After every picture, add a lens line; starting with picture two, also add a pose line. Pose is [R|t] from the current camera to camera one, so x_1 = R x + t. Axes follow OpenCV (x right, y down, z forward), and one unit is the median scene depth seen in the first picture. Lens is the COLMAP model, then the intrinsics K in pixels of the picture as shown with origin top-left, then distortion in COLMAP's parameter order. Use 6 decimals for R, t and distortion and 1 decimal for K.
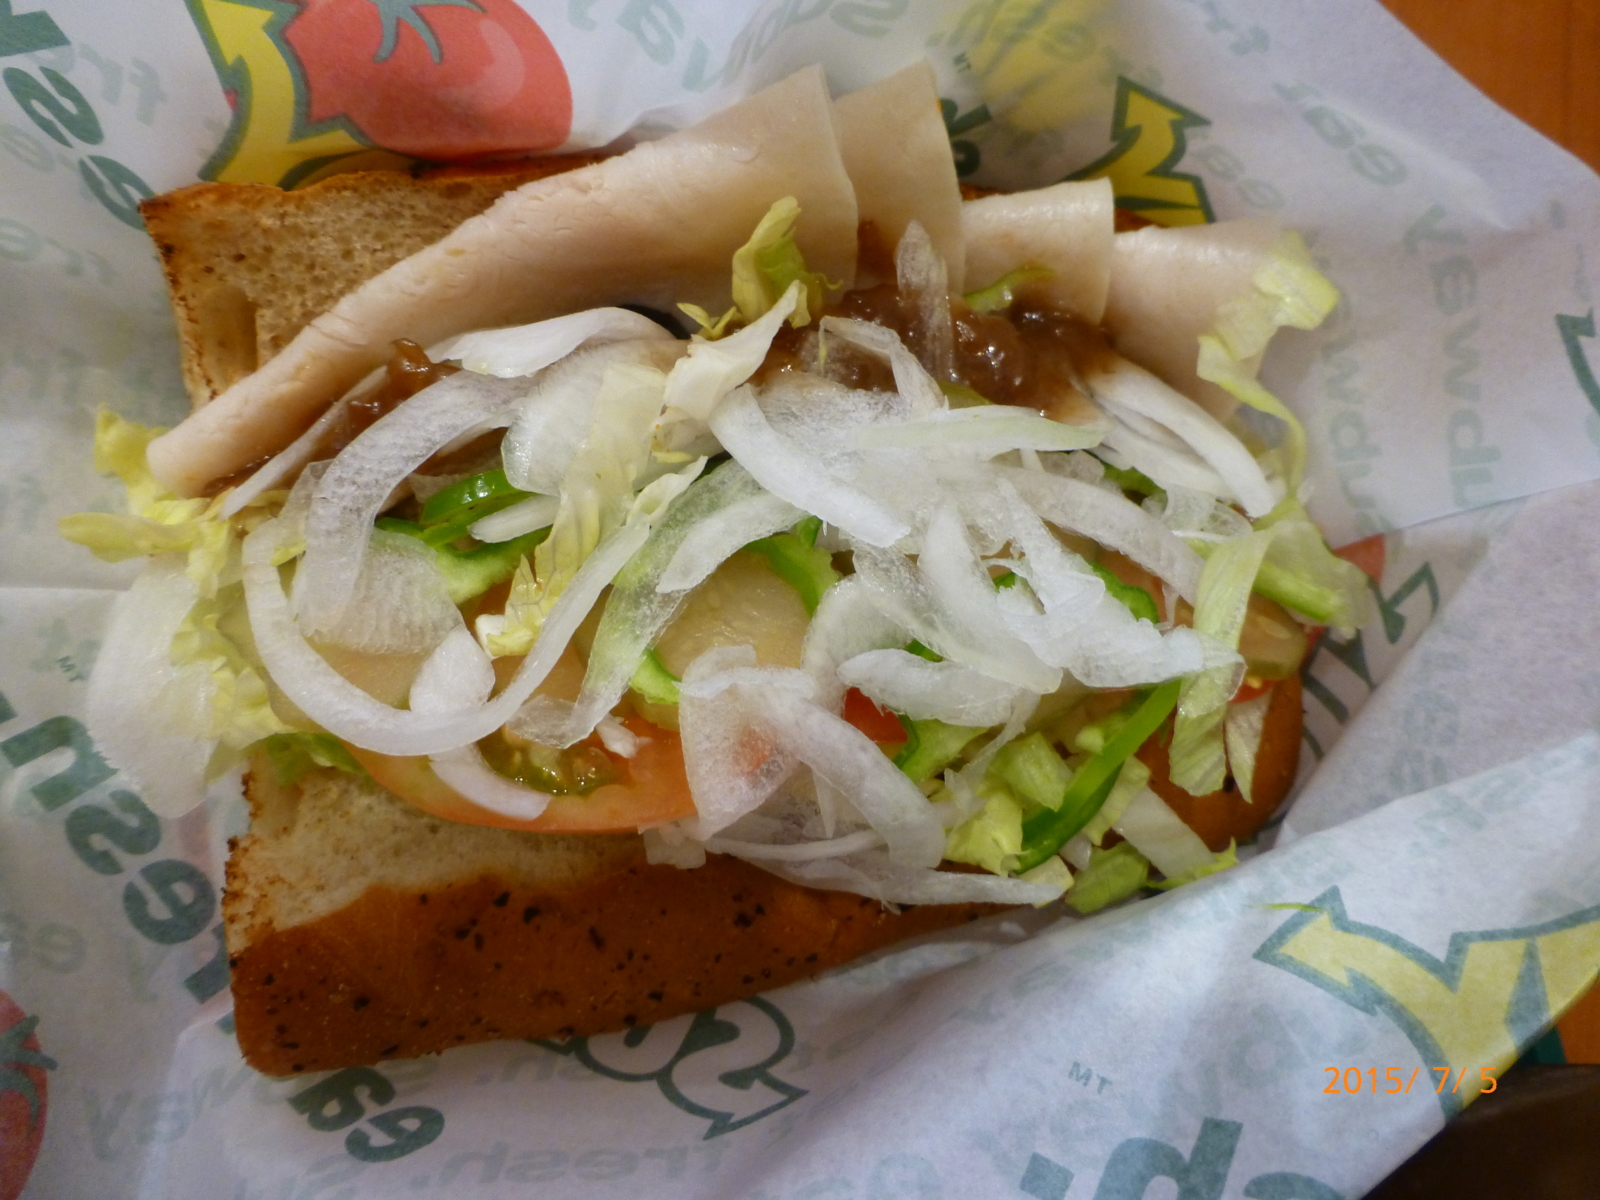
lens RADIAL K [[1125.4, 0, 806.8], [0, 1125.4, 596.2], [0, 0, 1]] dist [-0.034772, -0.011137]
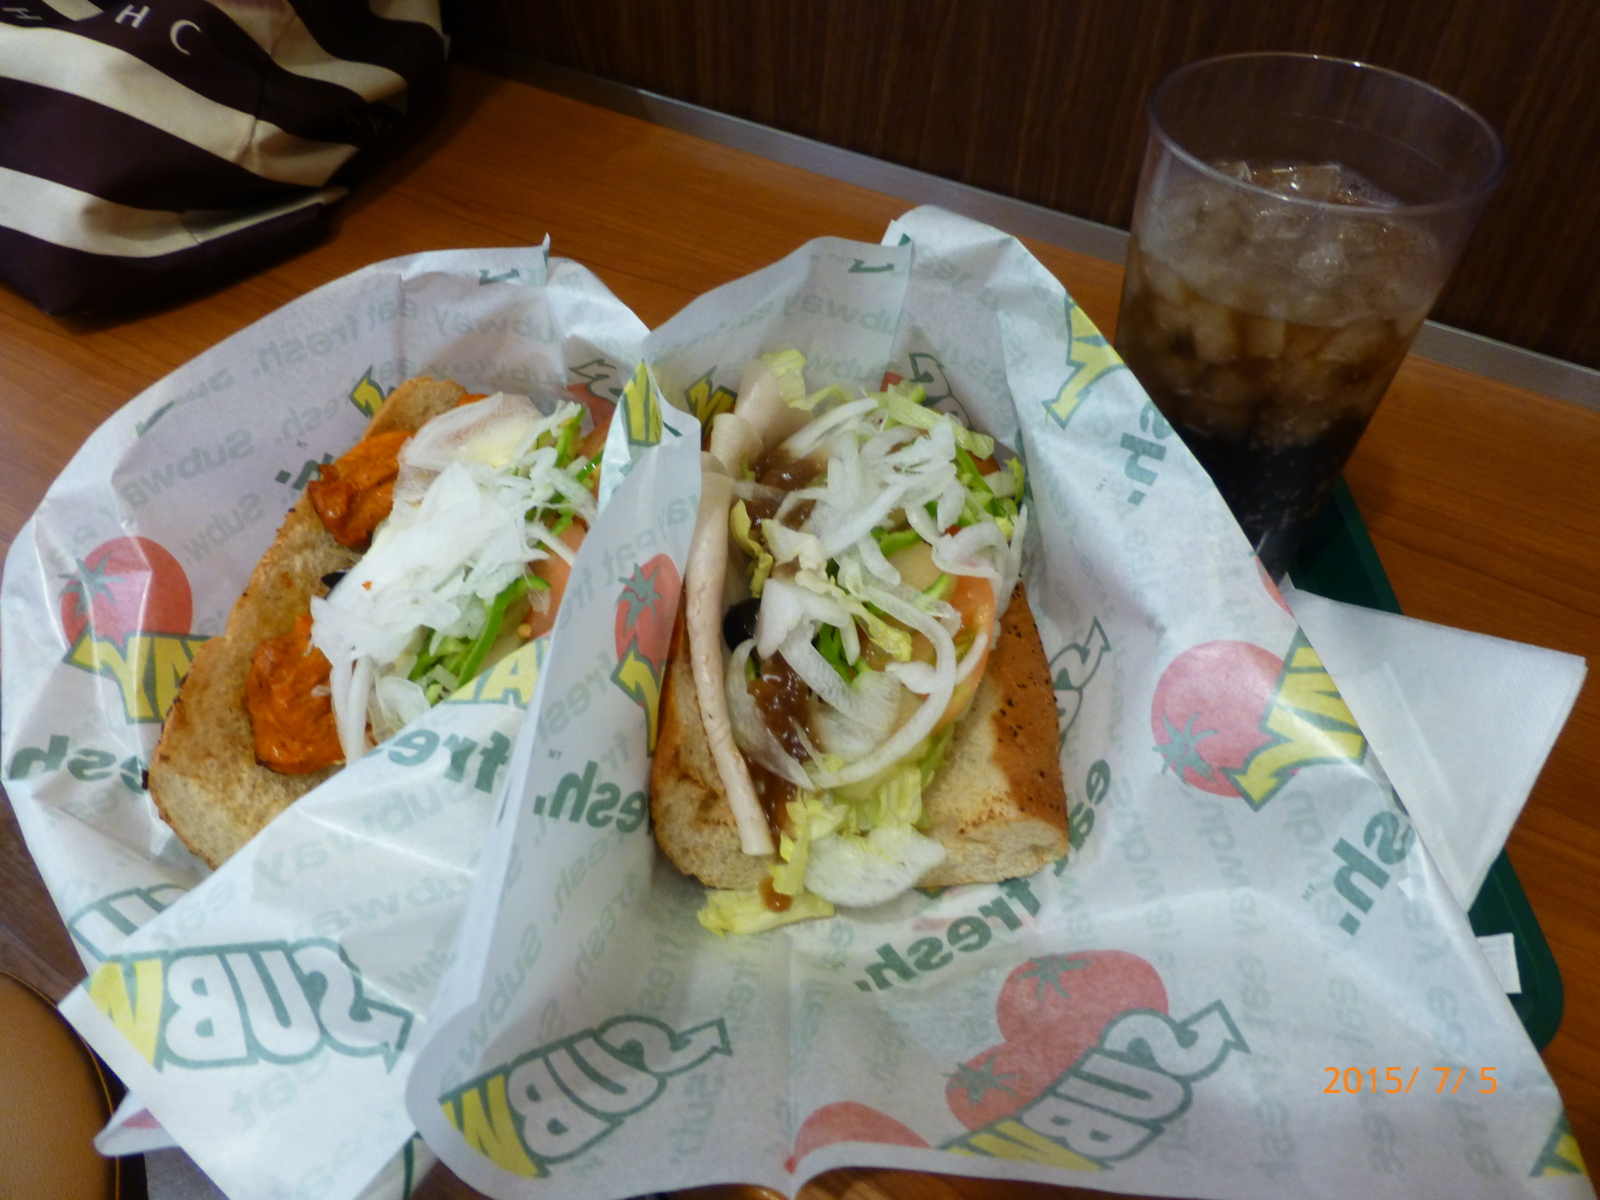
lens RADIAL K [[1125.4, 0, 799.8], [0, 1125.4, 607.4], [0, 0, 1]] dist [-0.034772, -0.011137]
pose [[0.200552, -0.864121, 0.461599, -1.199183], [0.952428, 0.282340, 0.114742, -0.421913], [-0.229479, 0.416628, 0.879637, -0.938384]]
